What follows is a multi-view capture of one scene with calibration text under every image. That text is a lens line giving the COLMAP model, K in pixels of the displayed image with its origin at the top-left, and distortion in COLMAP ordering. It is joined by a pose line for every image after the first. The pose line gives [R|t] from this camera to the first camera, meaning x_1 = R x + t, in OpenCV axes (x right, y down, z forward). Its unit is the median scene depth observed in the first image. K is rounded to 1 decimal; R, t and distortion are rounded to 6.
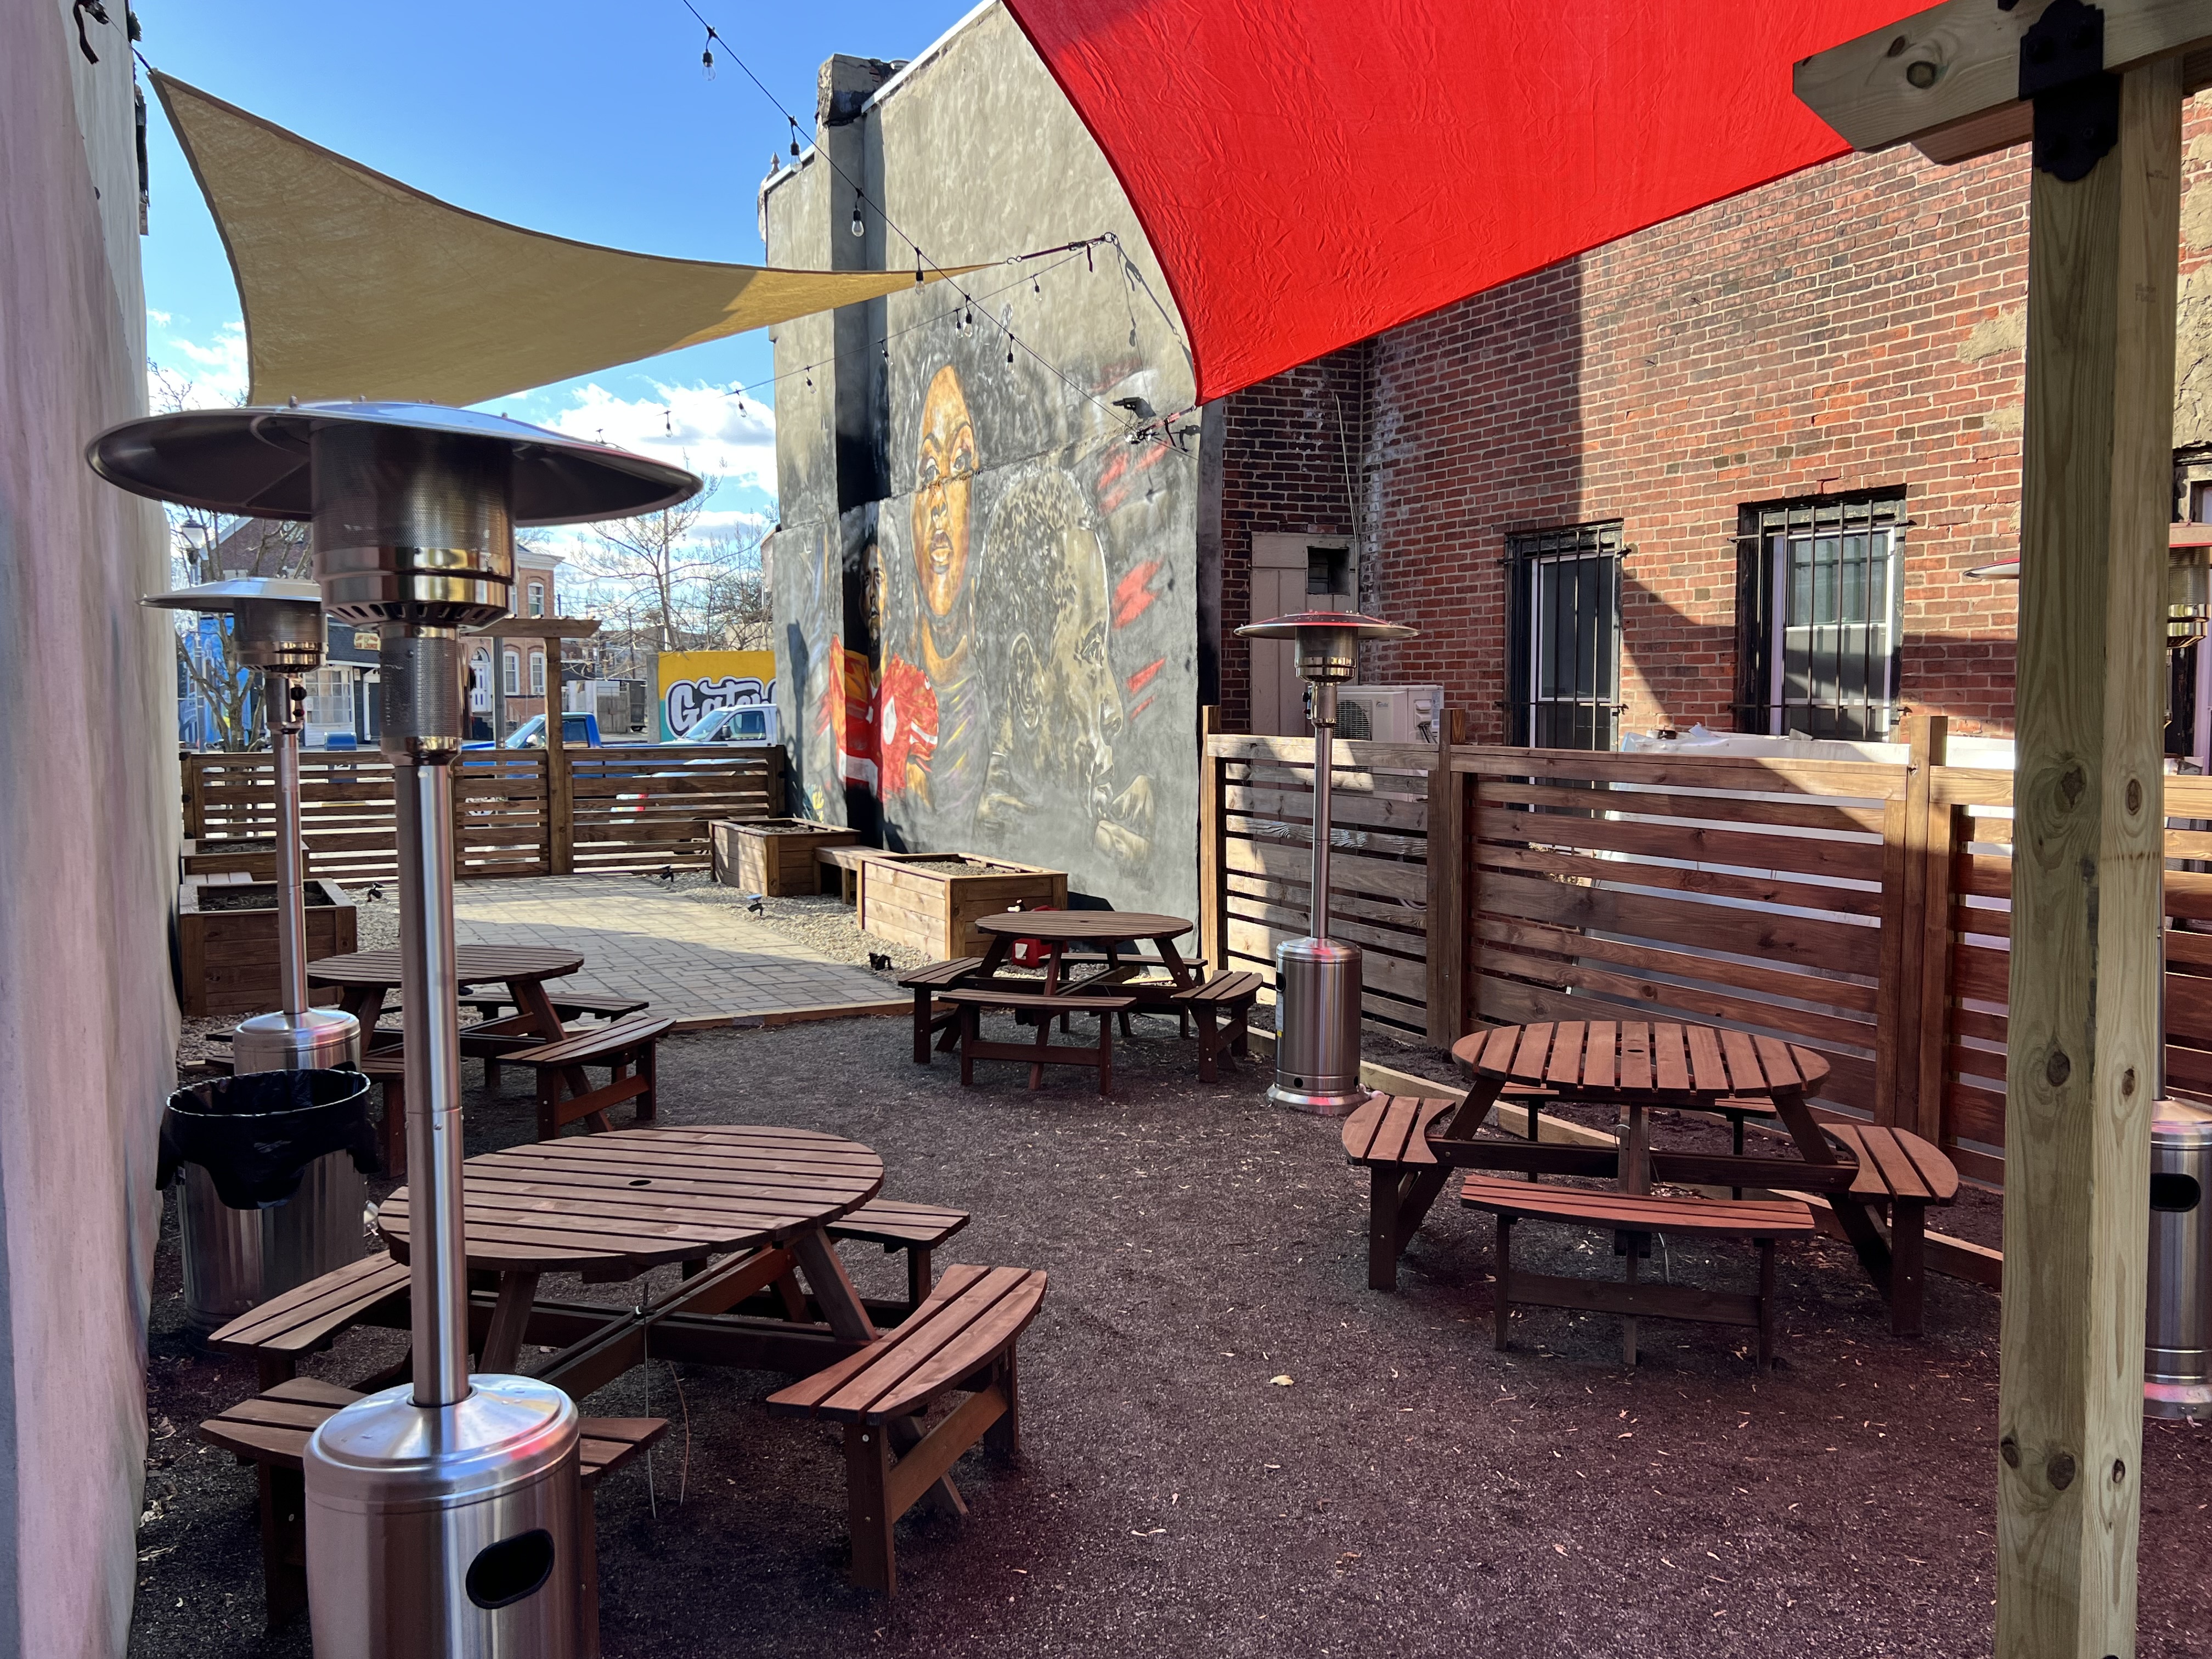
lens RADIAL K [[1725.1, 0, 1123.6], [0, 1725.1, 833.6], [0, 0, 1]] dist [0.084799, -0.081097]
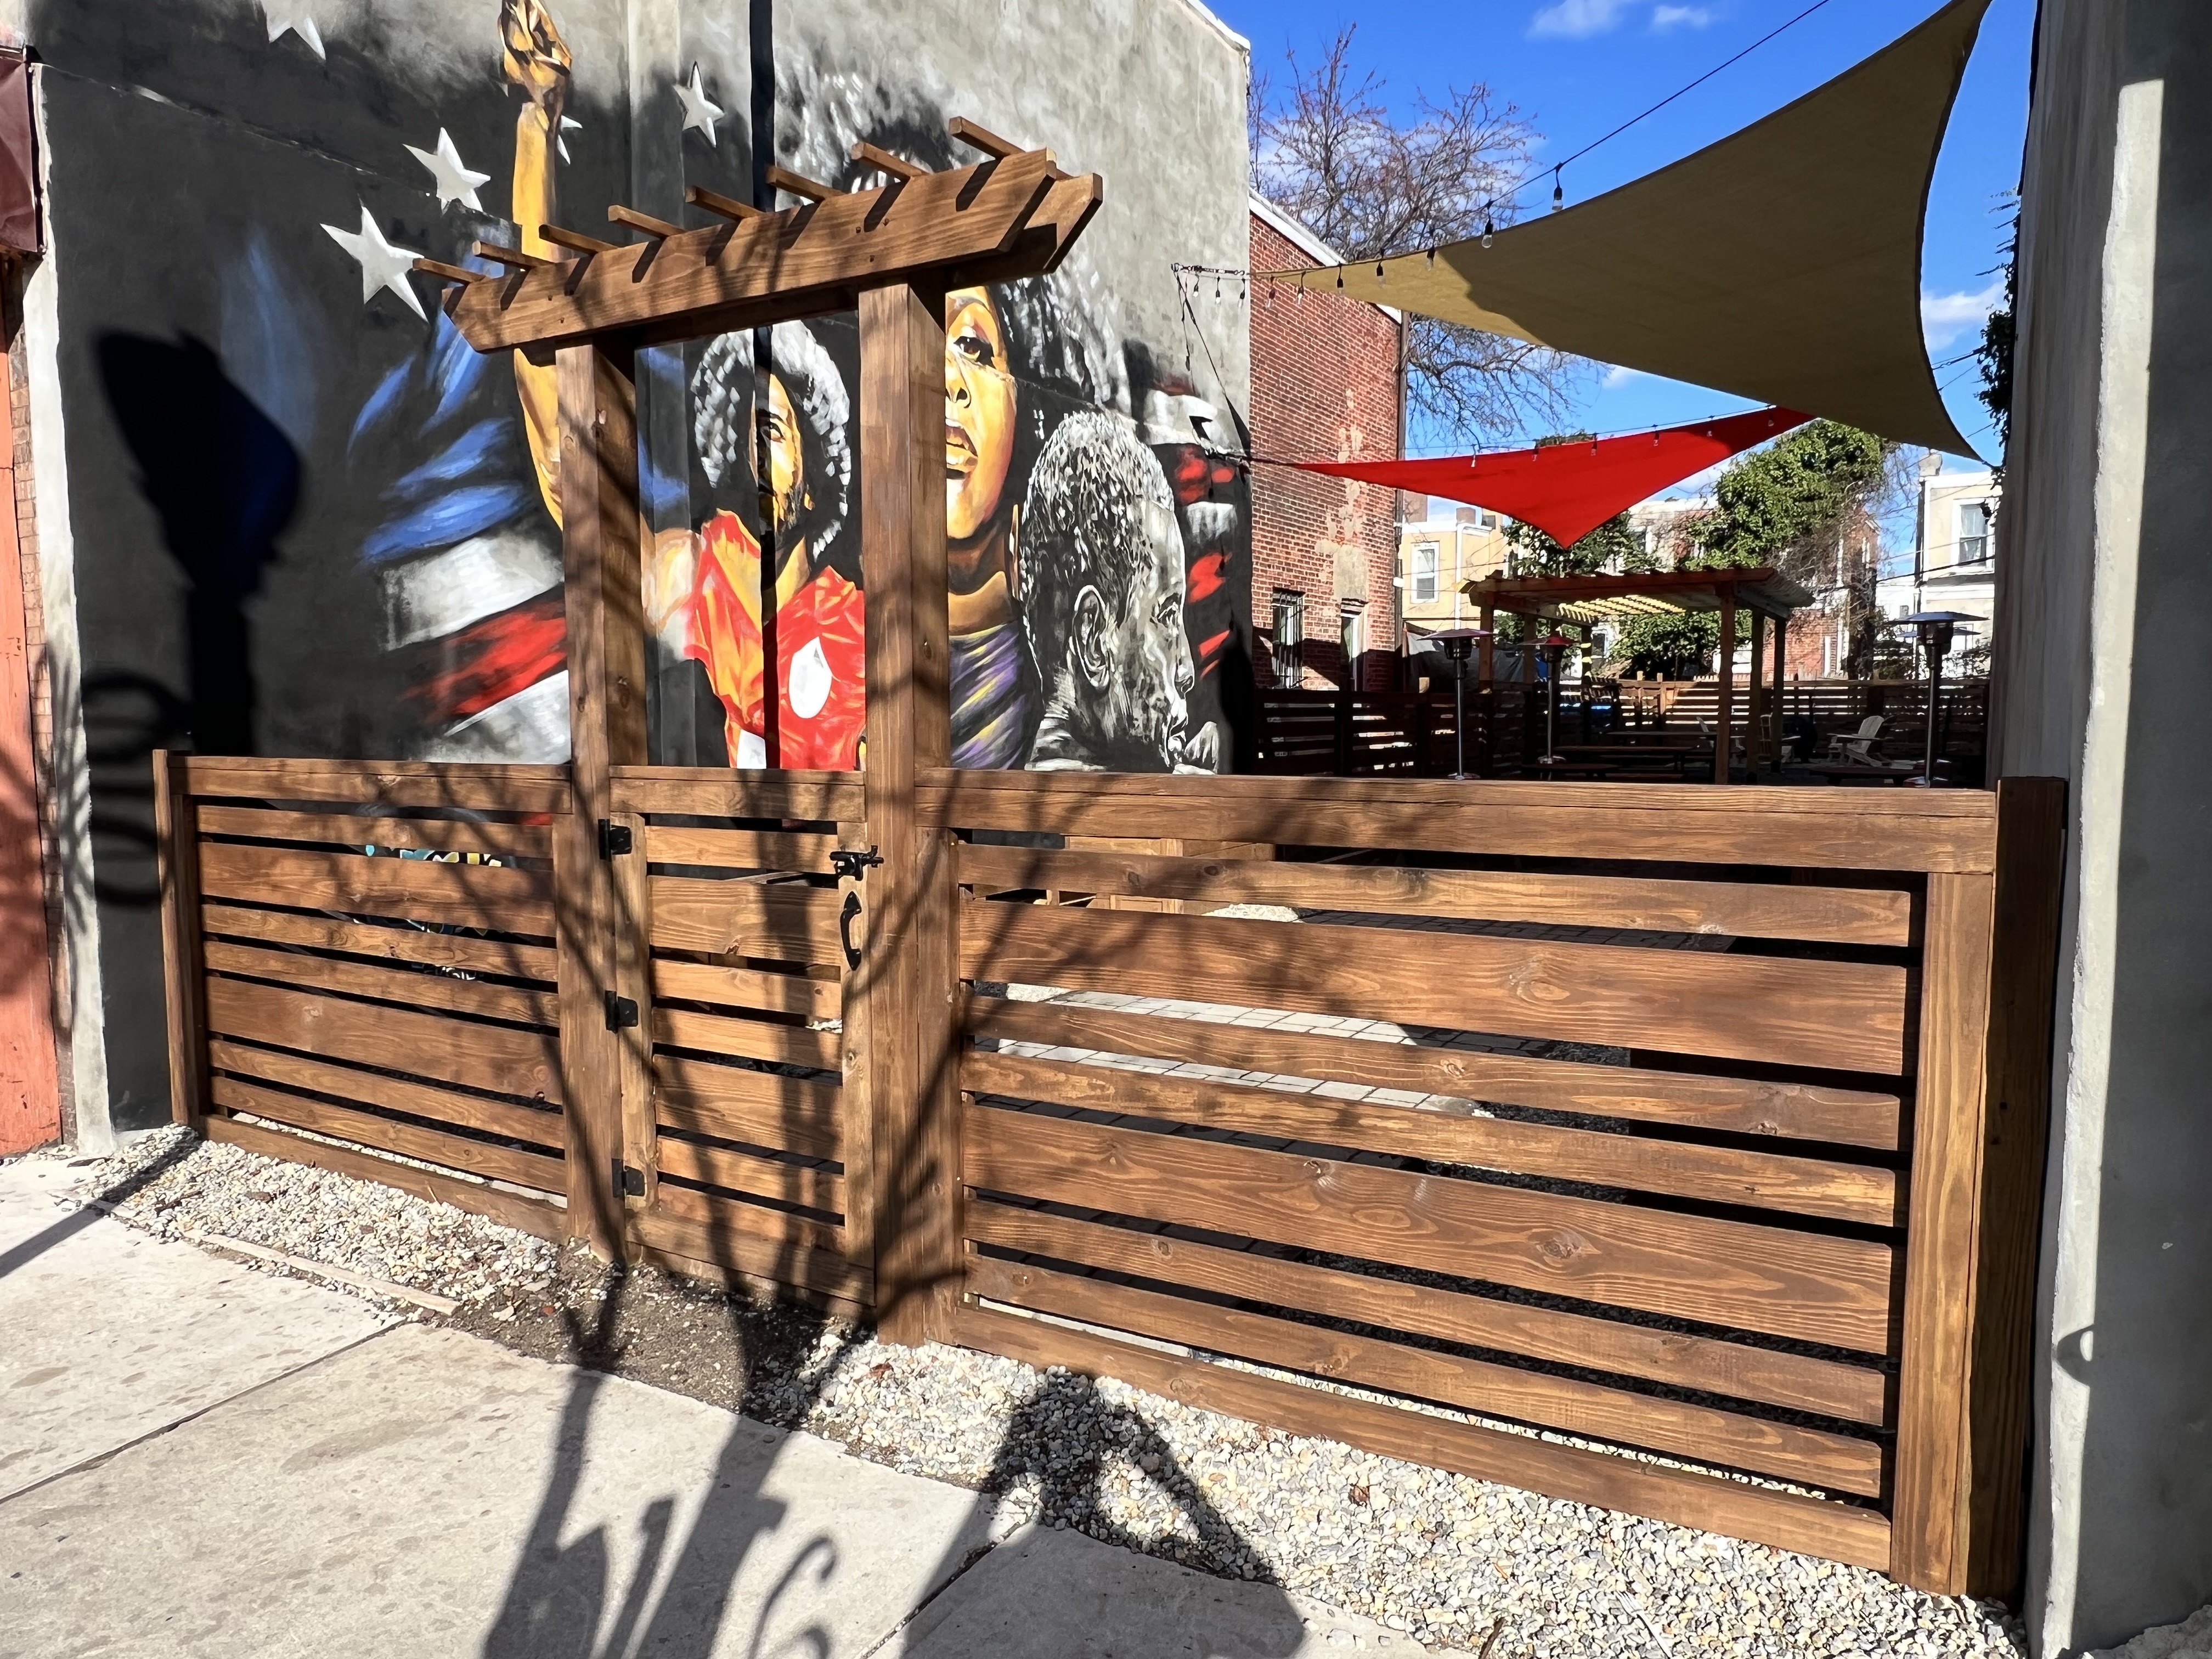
lens RADIAL K [[1494.8, 0, 1095.5], [0, 1494.8, 830.5], [0, 0, 1]] dist [0.005875, -0.001163]
pose [[-0.529968, -0.064085, 0.845592, -0.713219], [0.075174, 0.989665, 0.122118, -0.077311], [-0.844679, 0.128285, -0.519674, 1.343622]]
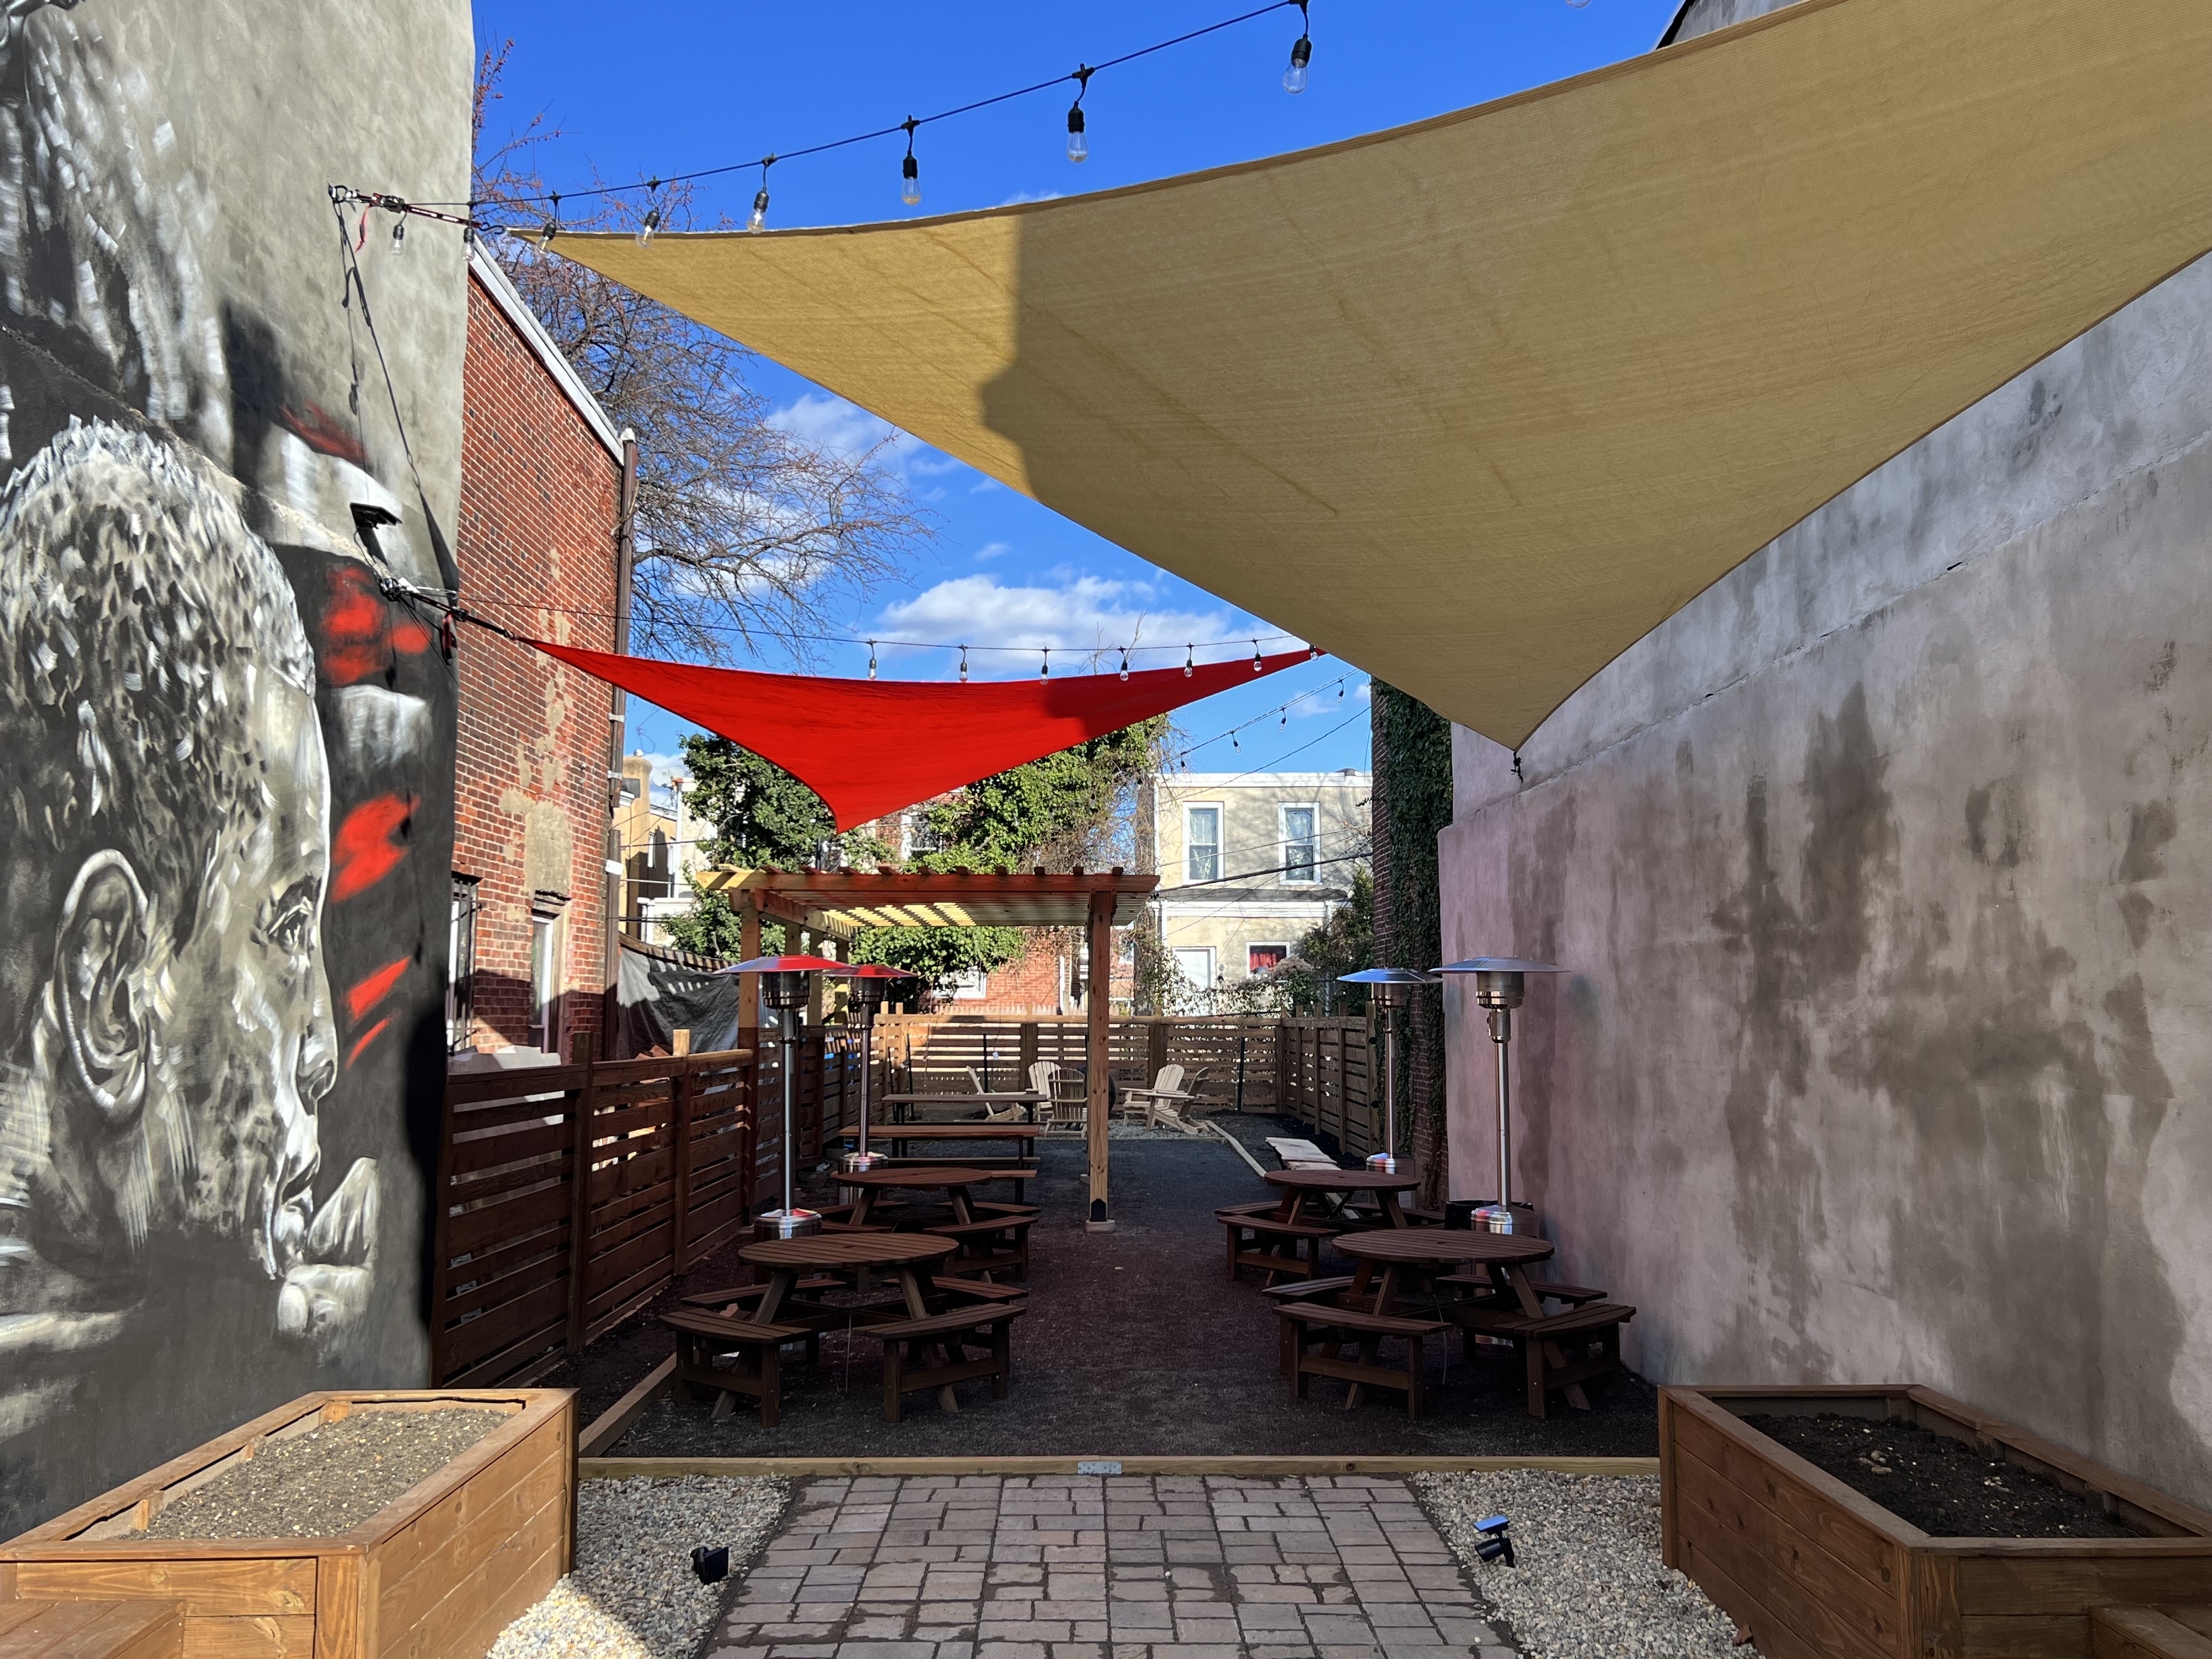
lens RADIAL K [[1866.7, 0, 1106.0], [0, 1866.7, 829.5], [0, 0, 1]] dist [0.056087, -0.061264]
pose [[-0.891032, 0.044071, 0.451795, -0.405878], [0.033942, 0.998958, -0.030505, -0.094120], [-0.452669, -0.011847, -0.891600, 1.179725]]
